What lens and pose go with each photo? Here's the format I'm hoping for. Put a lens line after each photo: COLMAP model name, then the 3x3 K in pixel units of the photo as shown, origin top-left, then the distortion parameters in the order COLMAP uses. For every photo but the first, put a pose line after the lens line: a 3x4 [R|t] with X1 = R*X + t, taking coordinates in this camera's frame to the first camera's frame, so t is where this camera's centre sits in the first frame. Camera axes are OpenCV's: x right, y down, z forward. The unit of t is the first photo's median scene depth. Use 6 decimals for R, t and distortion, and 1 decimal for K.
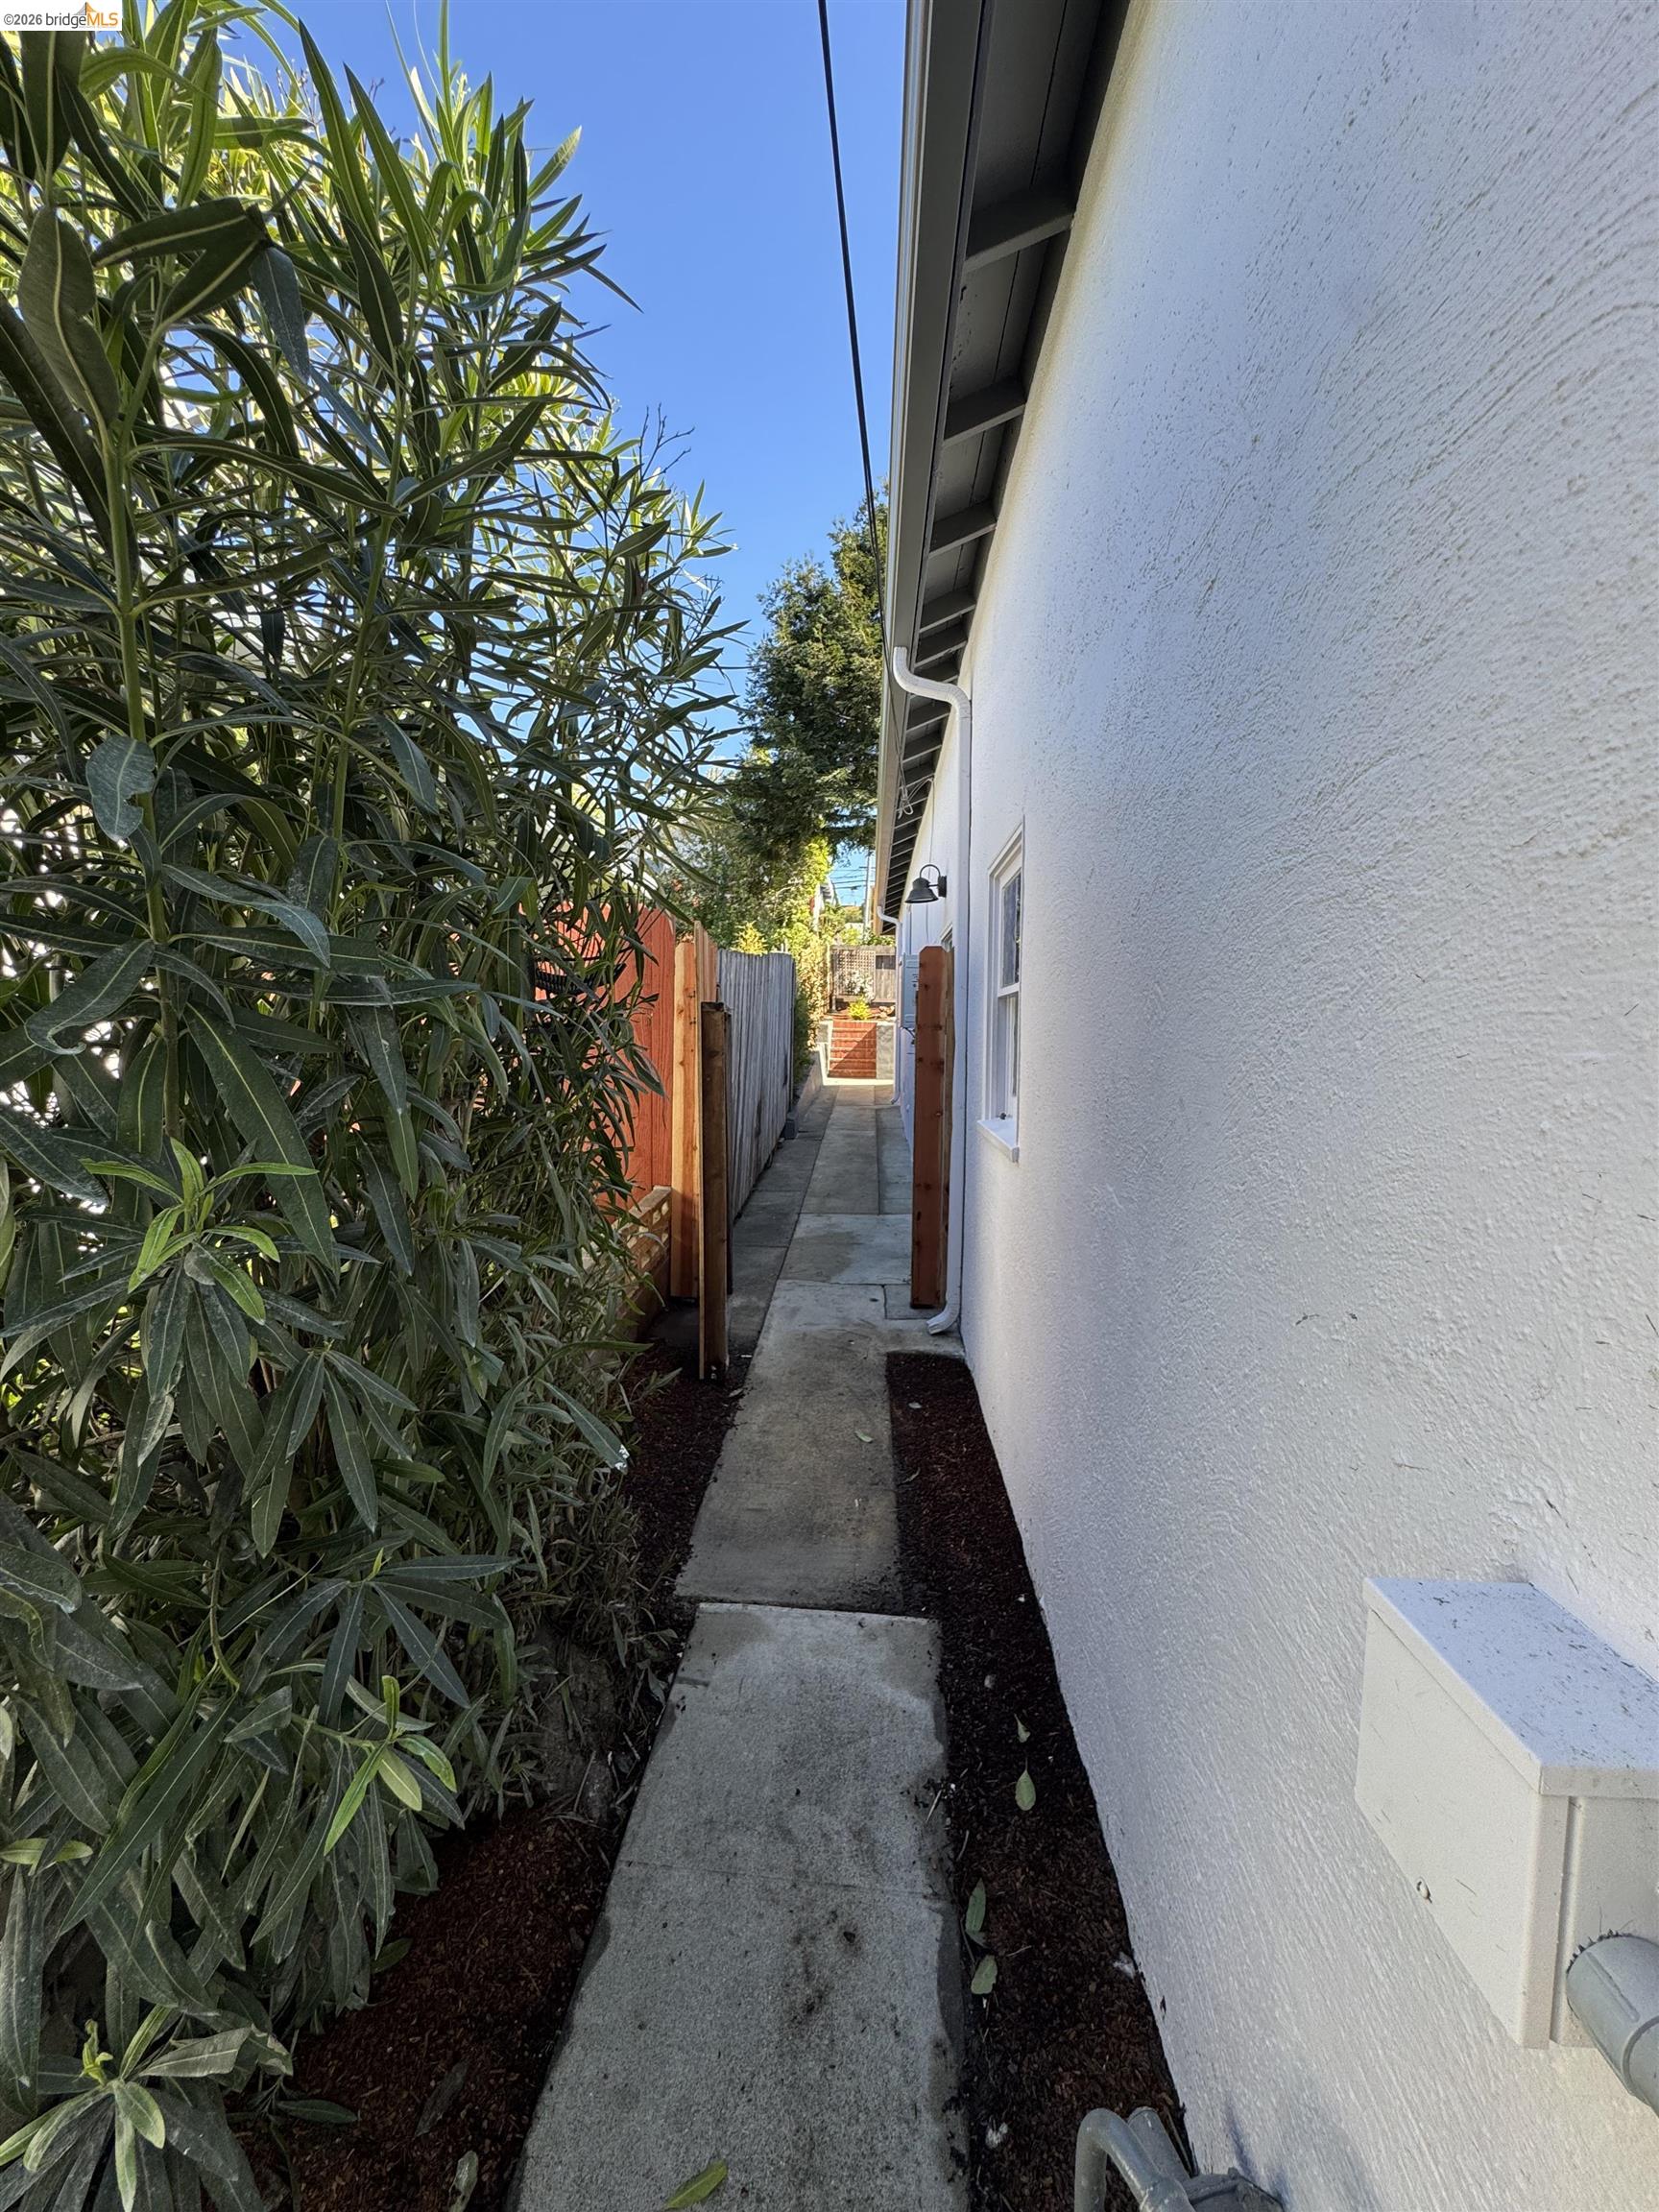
lens RADIAL K [[884.8, 0, 831.0], [0, 884.8, 1105.1], [0, 0, 1]] dist [-0.003609, -0.000047]
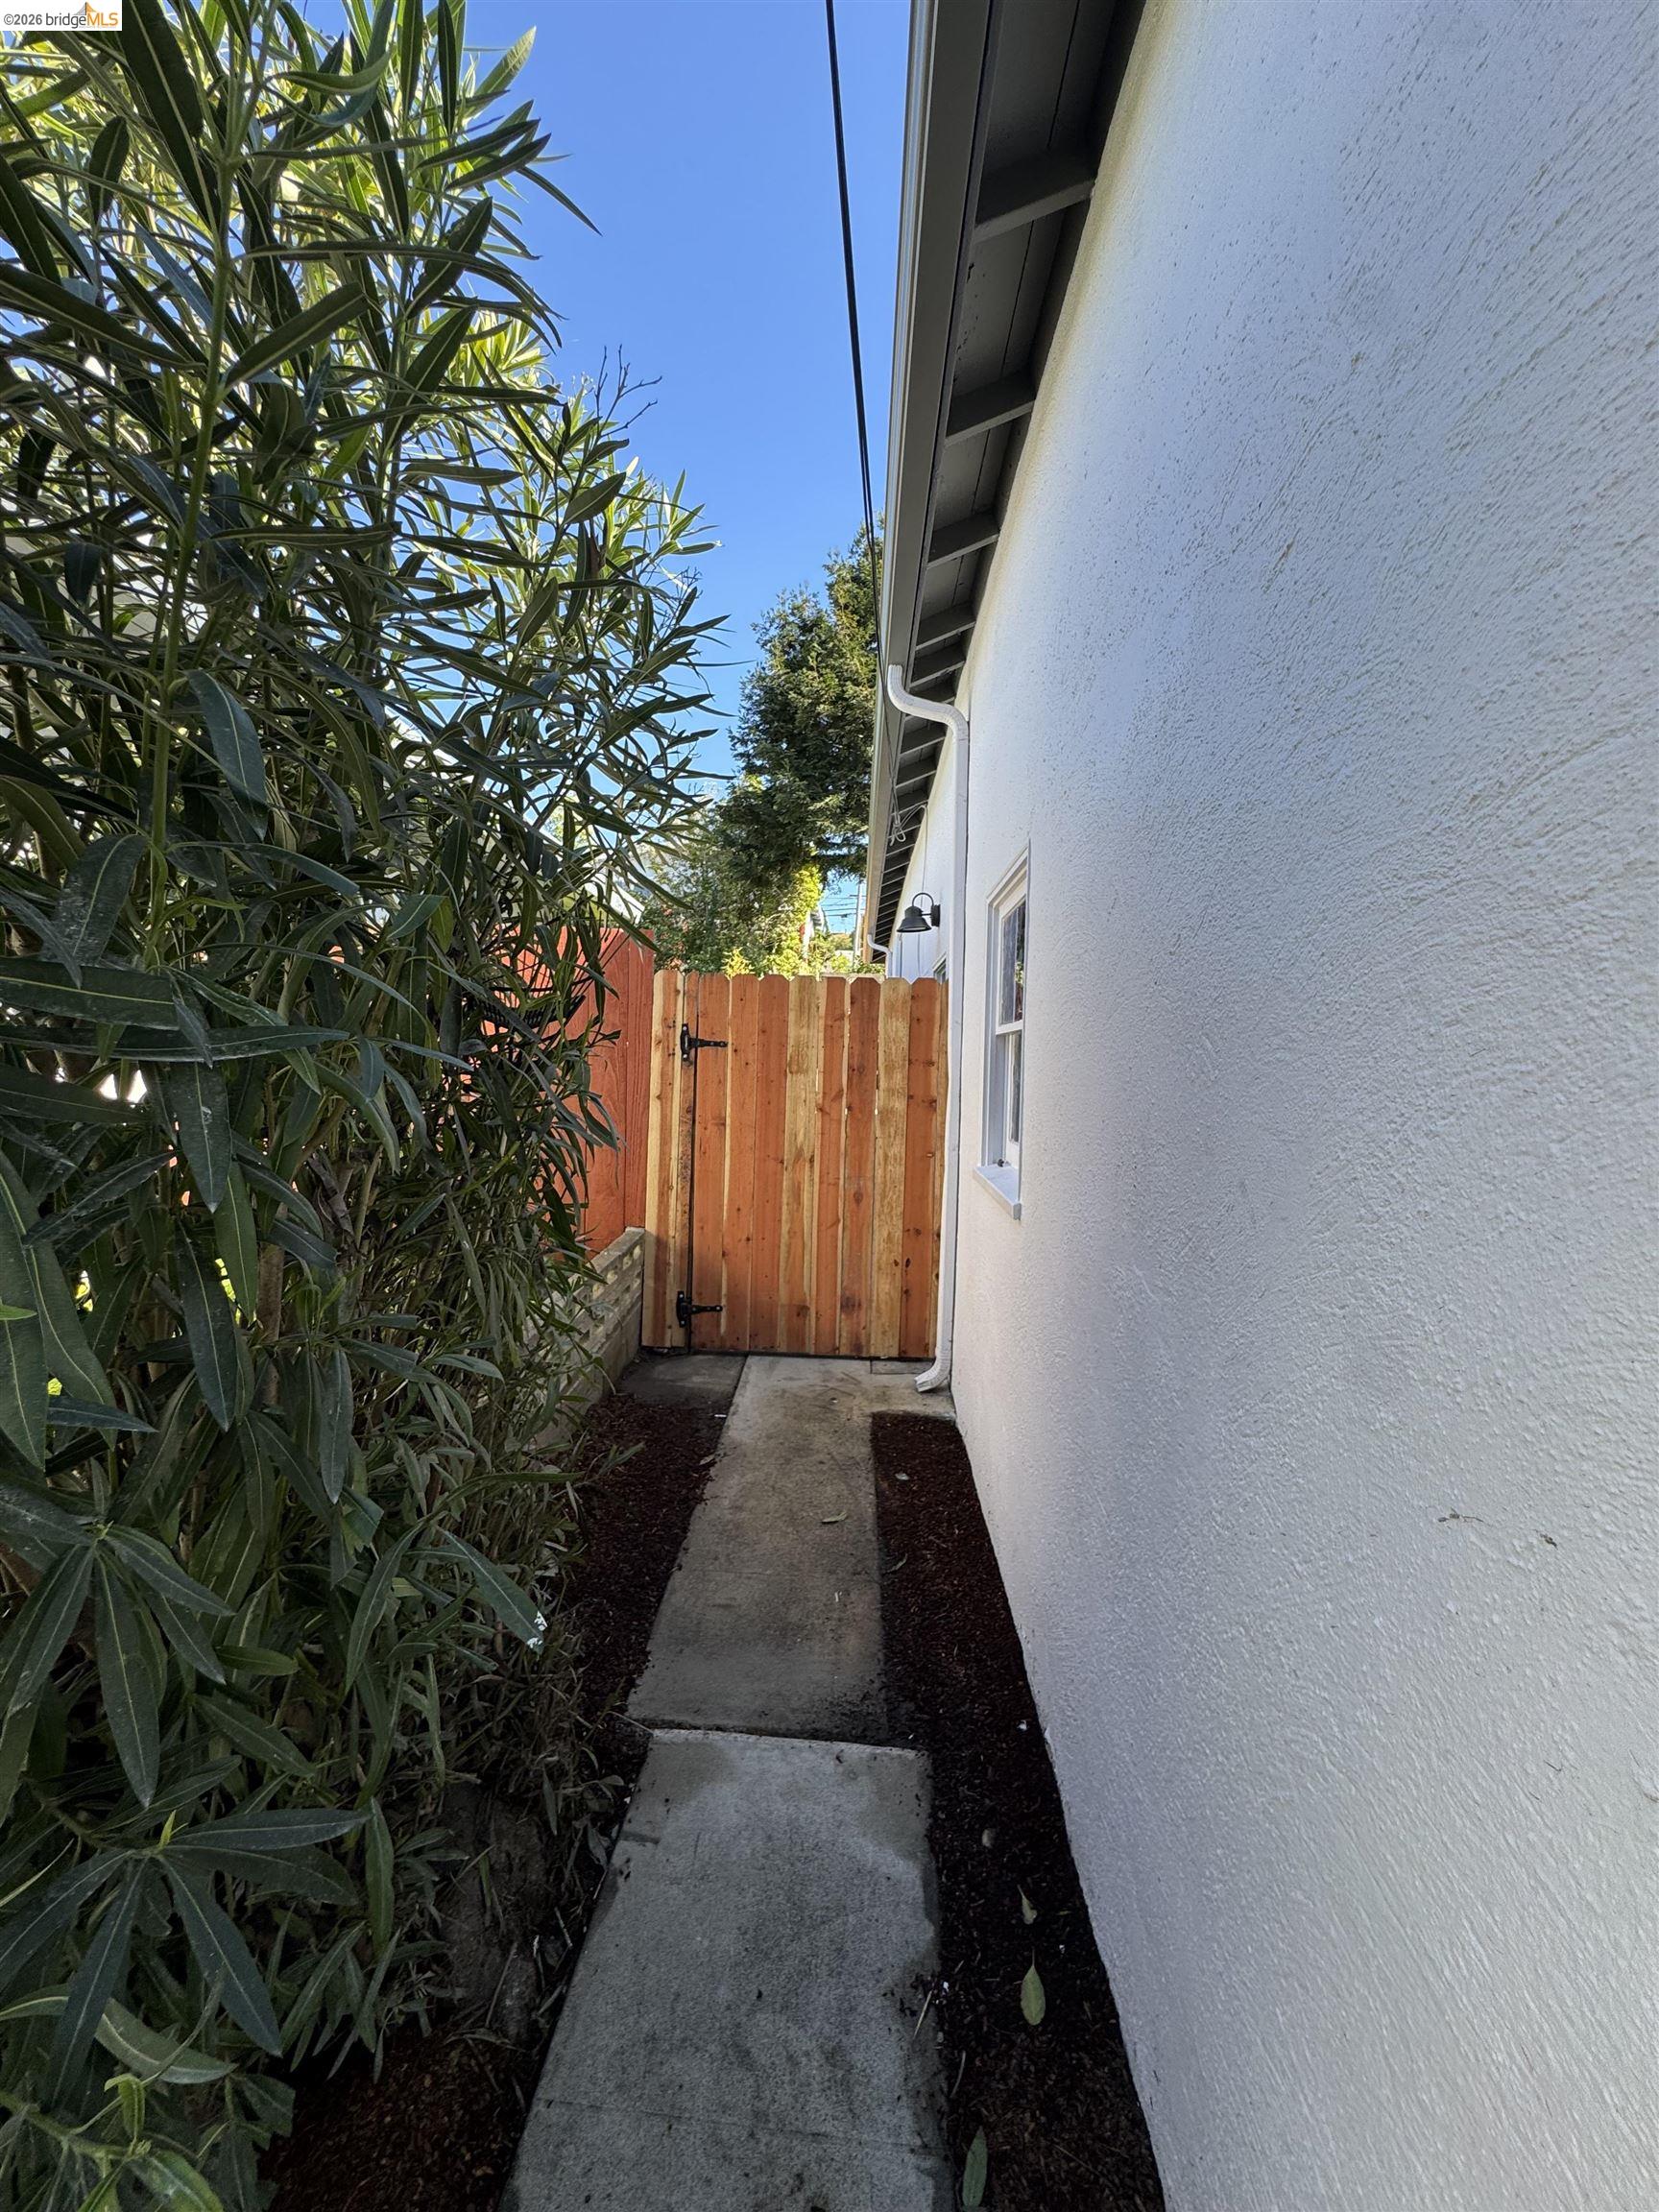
lens RADIAL K [[884.8, 0, 828.9], [0, 884.8, 1104.3], [0, 0, 1]] dist [-0.003609, -0.000047]
pose [[0.999836, 0.014212, 0.011187, 0.005926], [-0.013863, 0.999434, -0.030659, -0.032468], [-0.011617, 0.030499, 0.999467, 0.133608]]
